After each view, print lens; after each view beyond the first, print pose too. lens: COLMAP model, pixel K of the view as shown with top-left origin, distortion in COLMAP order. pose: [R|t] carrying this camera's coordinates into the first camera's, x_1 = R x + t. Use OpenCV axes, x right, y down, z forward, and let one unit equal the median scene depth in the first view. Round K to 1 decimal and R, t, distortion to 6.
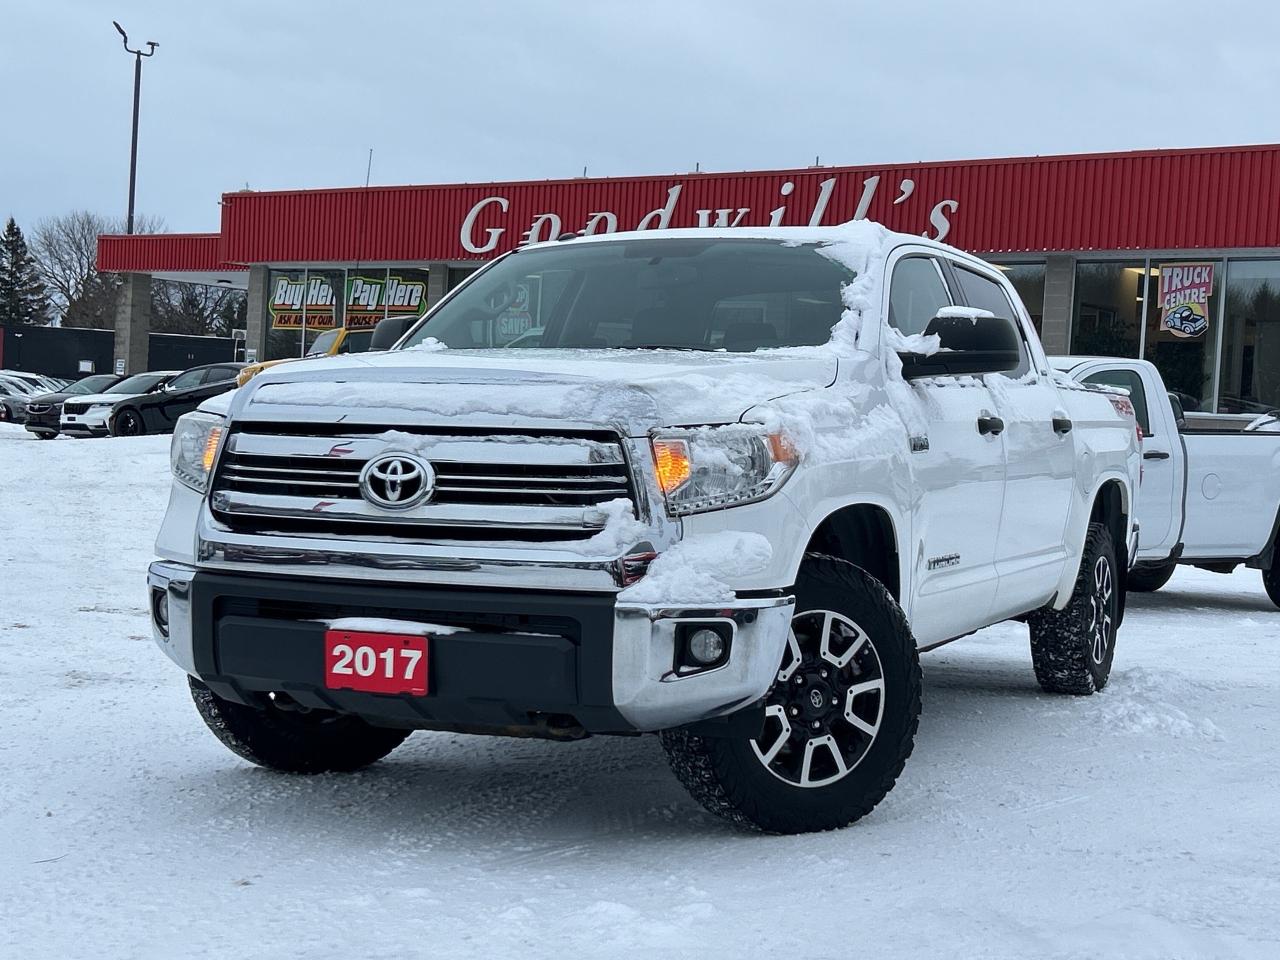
lens RADIAL K [[1922.6, 0, 640.0], [0, 1922.6, 480.0], [0, 0, 1]] dist [0.188051, -0.091451]
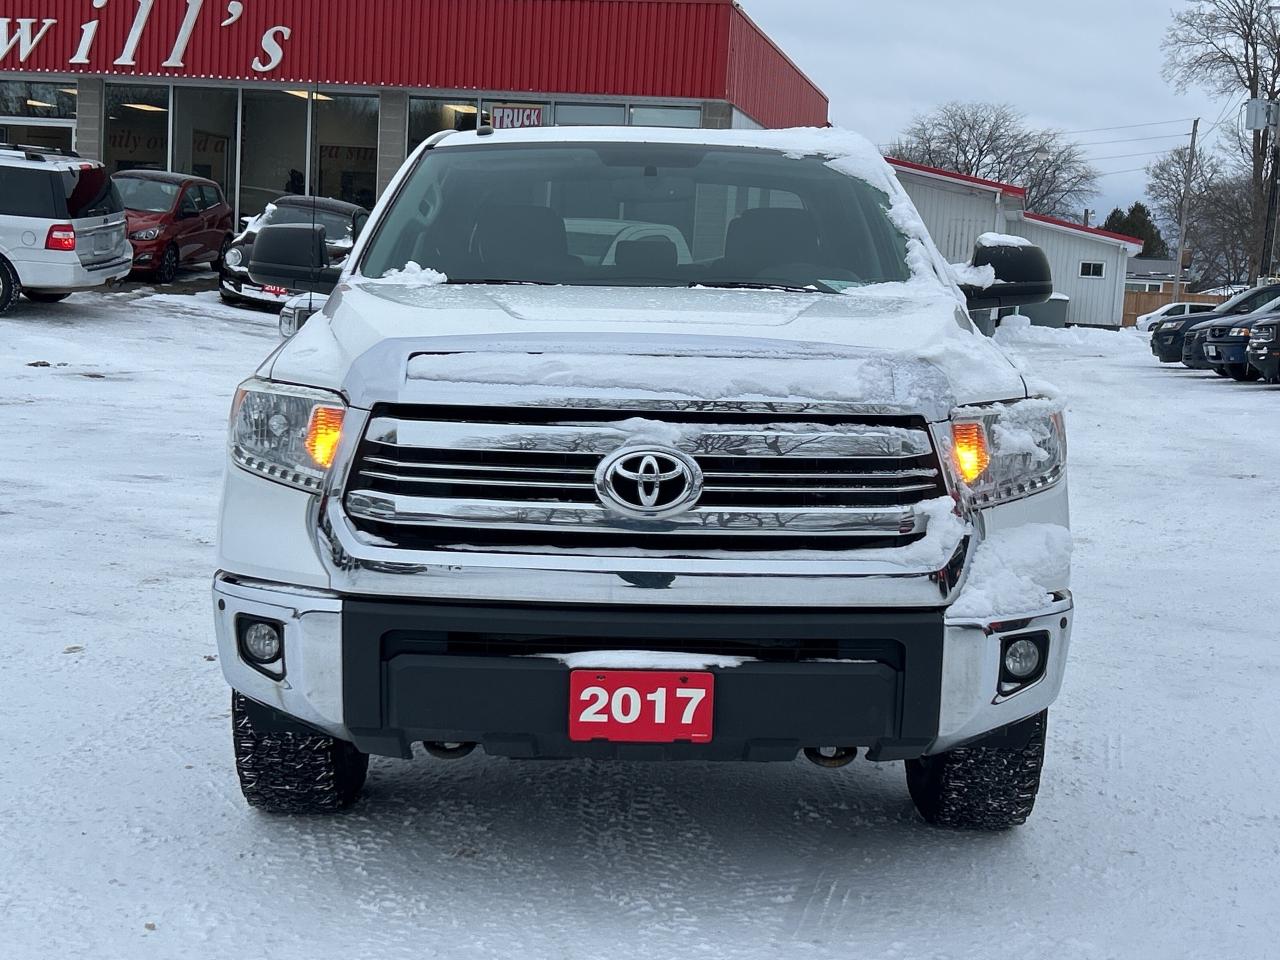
lens RADIAL K [[1807.0, 0, 640.0], [0, 1807.0, 480.0], [0, 0, 1]] dist [0.223270, -0.850717]
pose [[0.905066, -0.053379, 0.421909, -0.452039], [0.007760, 0.993999, 0.109114, -0.083091], [-0.425201, -0.095481, 0.900049, 0.320177]]
